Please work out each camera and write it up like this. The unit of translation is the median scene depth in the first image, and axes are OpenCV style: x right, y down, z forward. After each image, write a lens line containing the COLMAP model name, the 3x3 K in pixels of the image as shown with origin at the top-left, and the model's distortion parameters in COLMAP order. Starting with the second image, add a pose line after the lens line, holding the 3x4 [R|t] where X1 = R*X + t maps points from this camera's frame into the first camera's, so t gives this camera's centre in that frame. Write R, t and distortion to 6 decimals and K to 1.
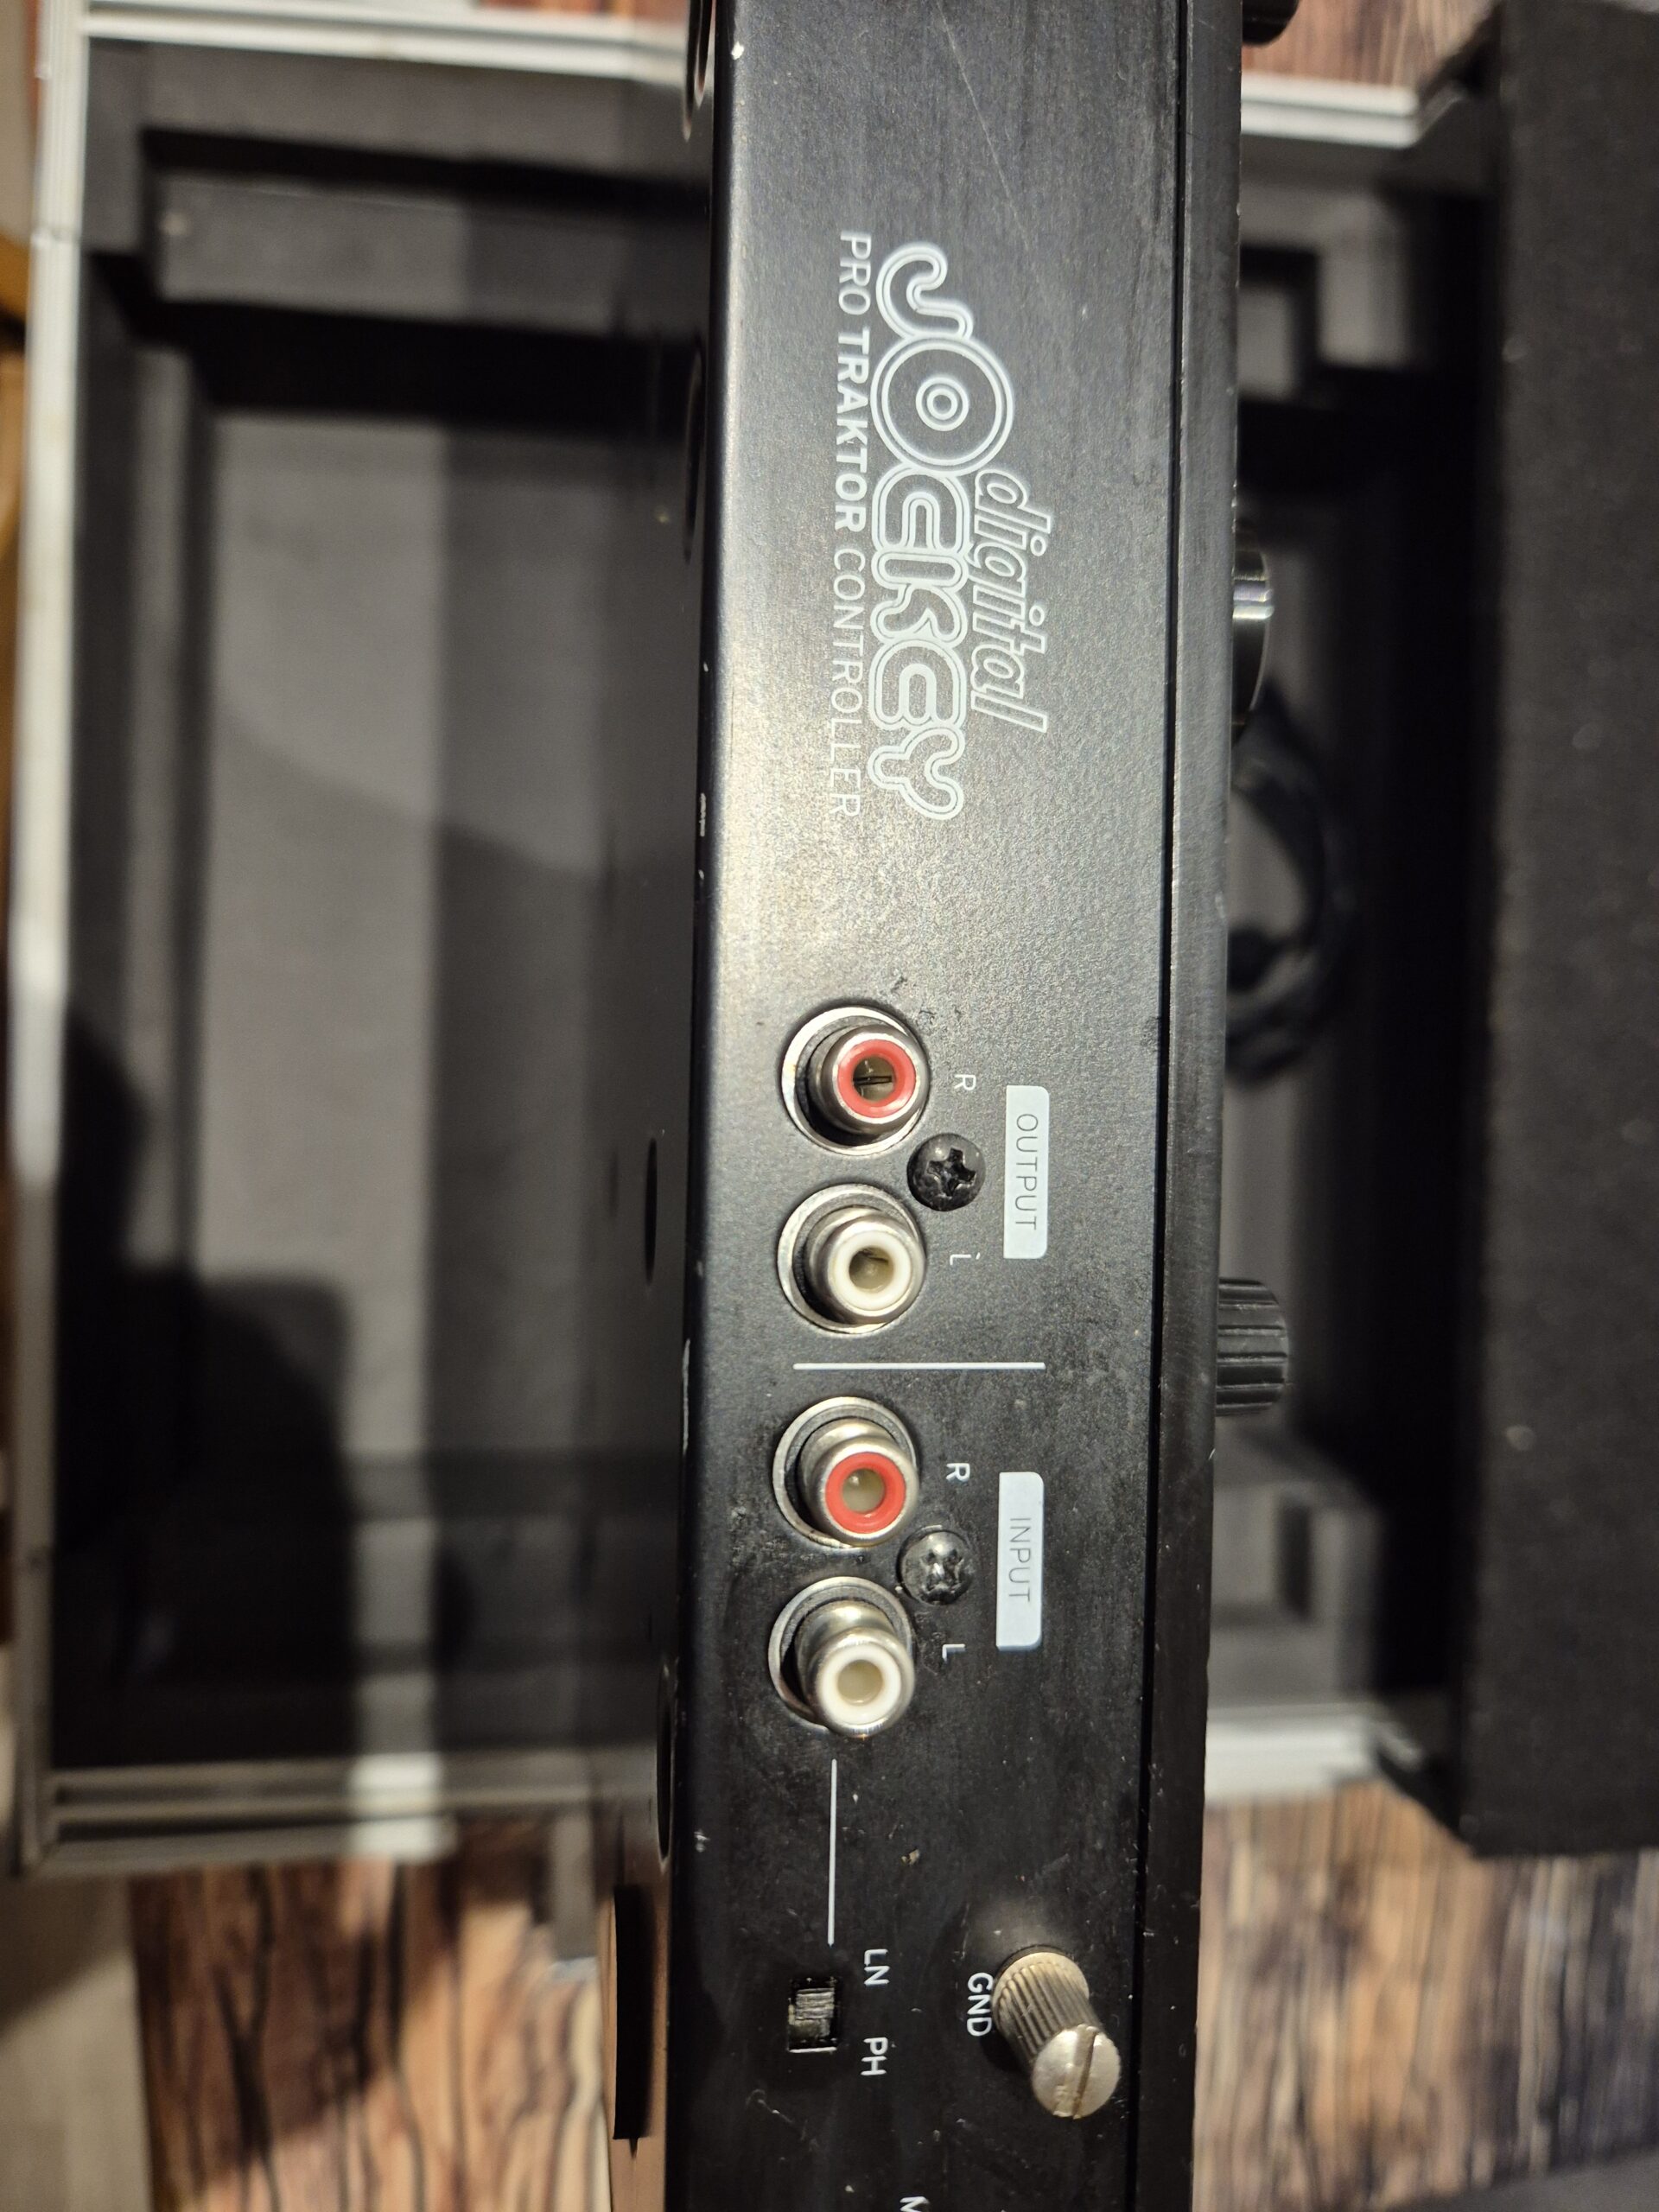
lens RADIAL K [[1504.4, 0, 829.5], [0, 1504.4, 1106.0], [0, 0, 1]] dist [-0.034816, -0.003850]
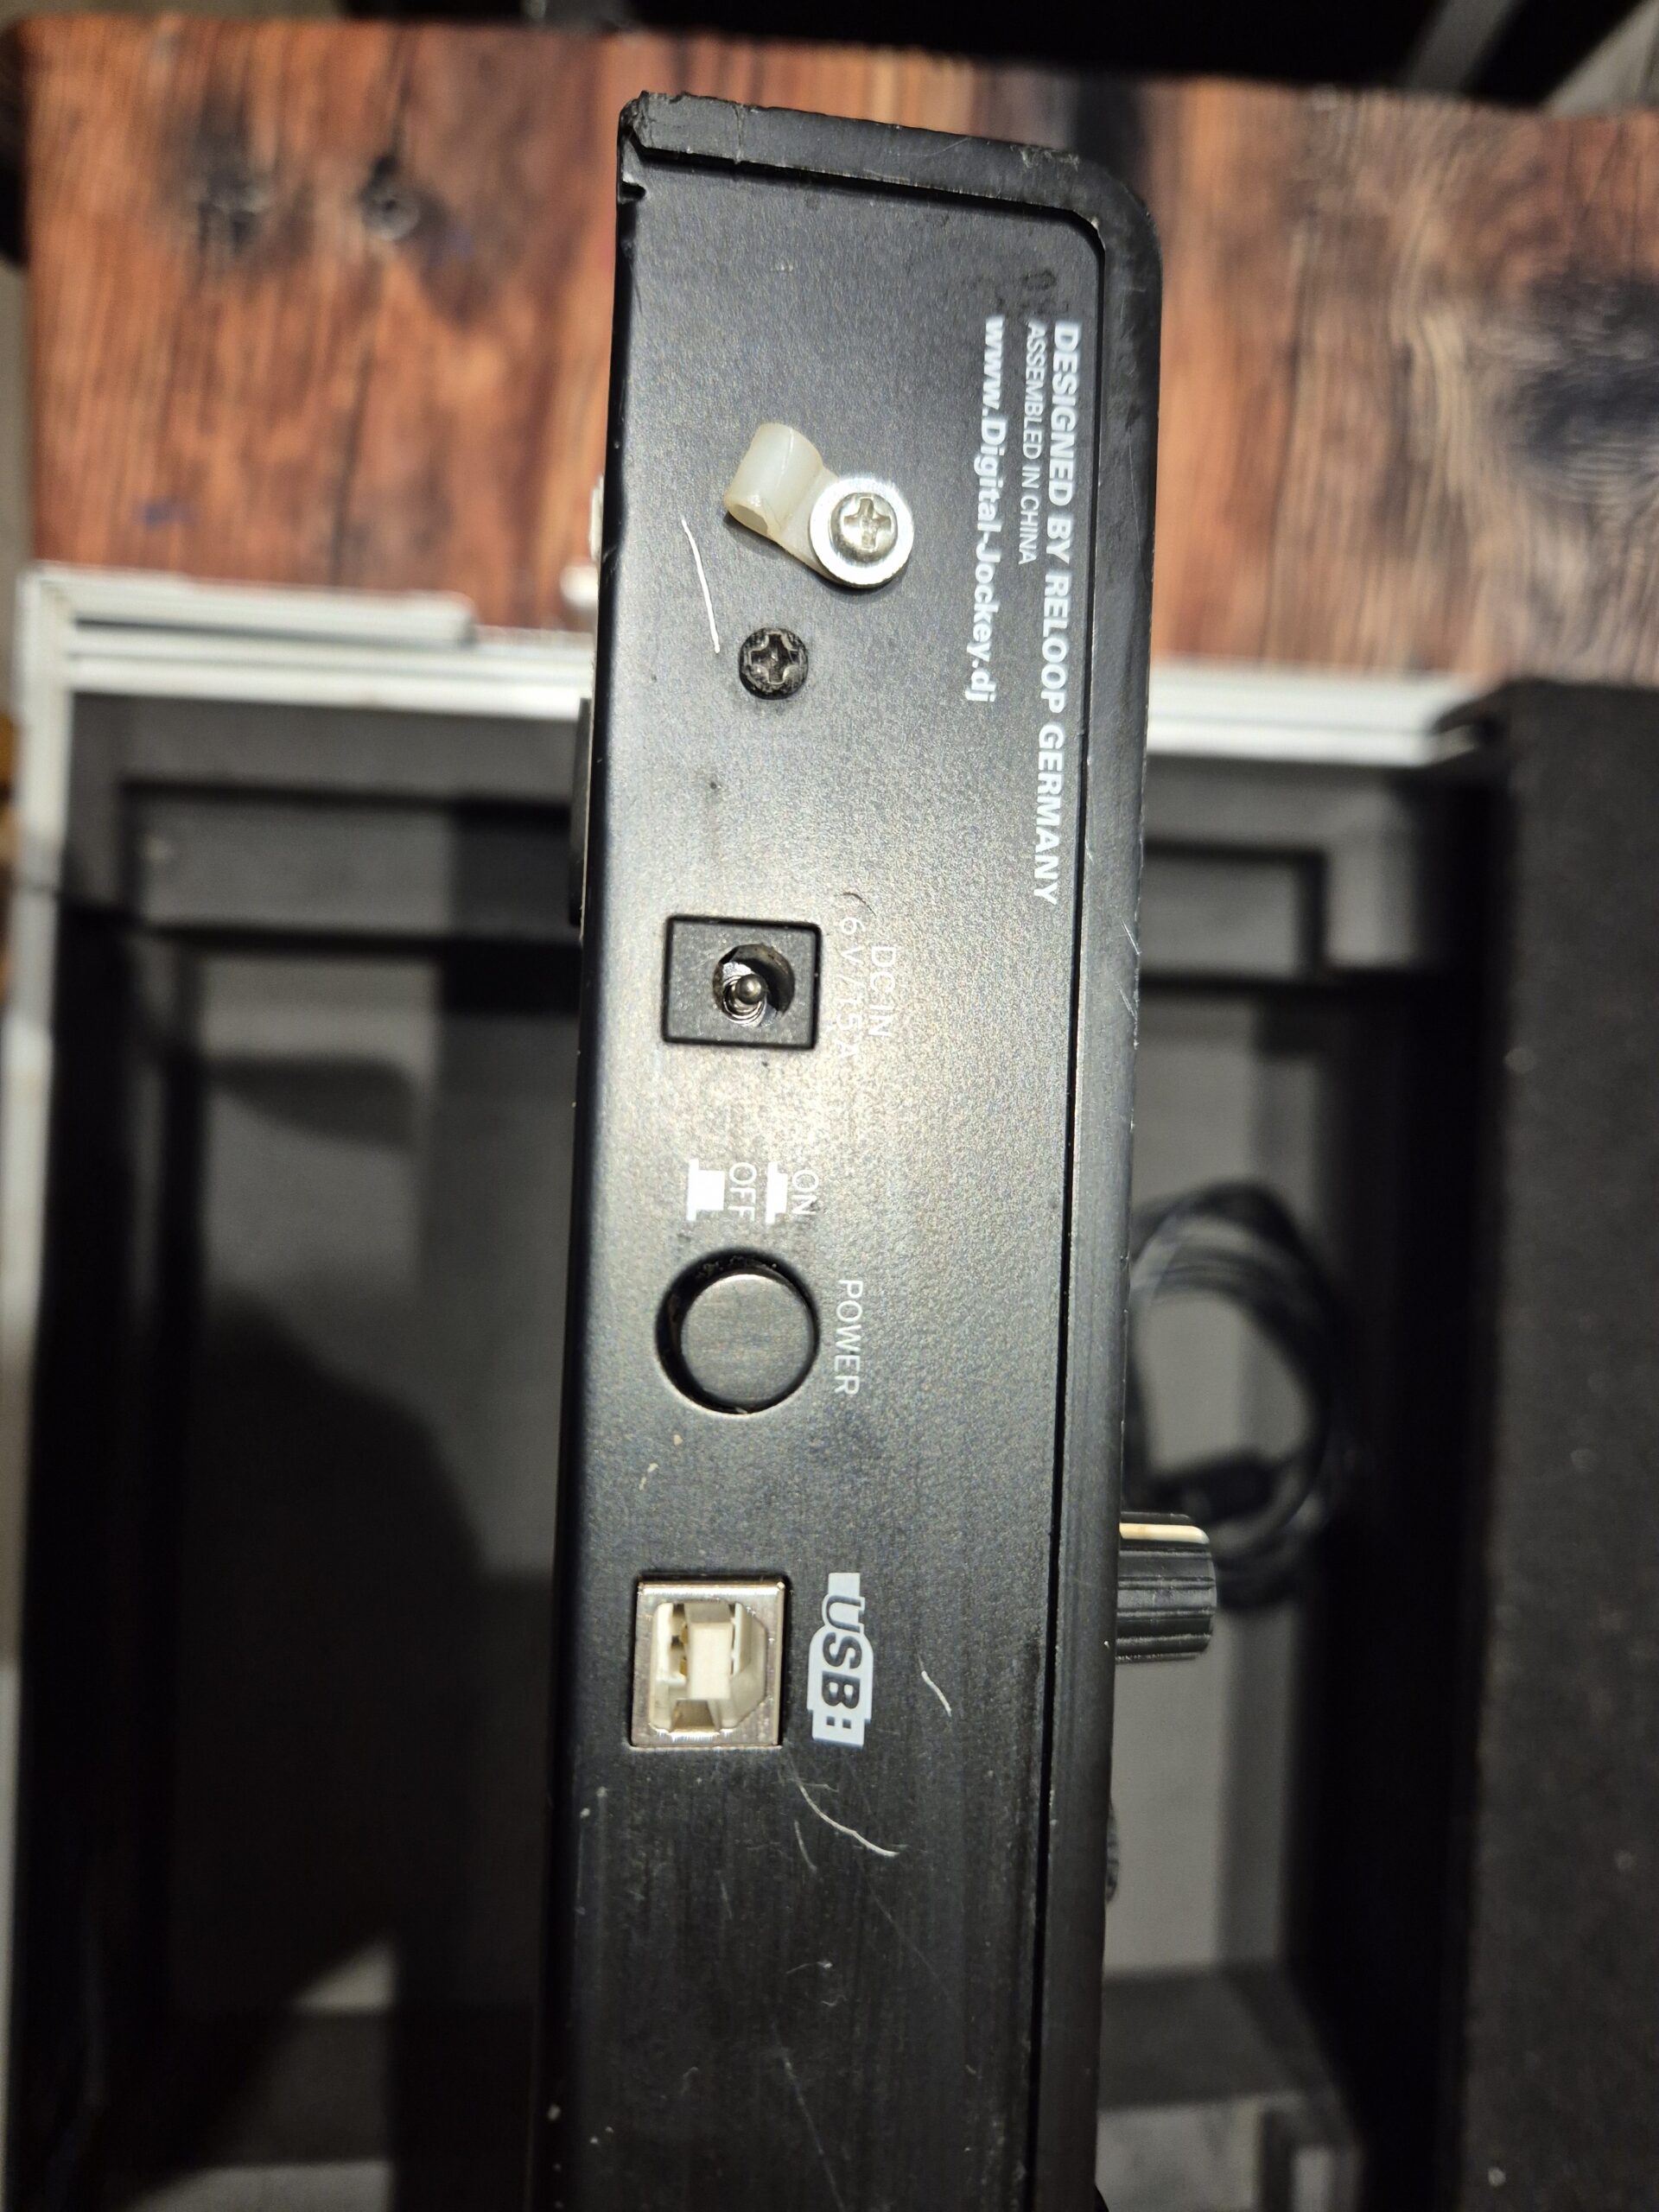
lens RADIAL K [[1504.4, 0, 829.5], [0, 1504.4, 1106.0], [0, 0, 1]] dist [-0.034816, -0.003850]
pose [[0.999381, 0.013783, -0.032379, 0.044035], [-0.014157, 0.999835, -0.011347, -0.441288], [0.032217, 0.011798, 0.999411, 0.014445]]
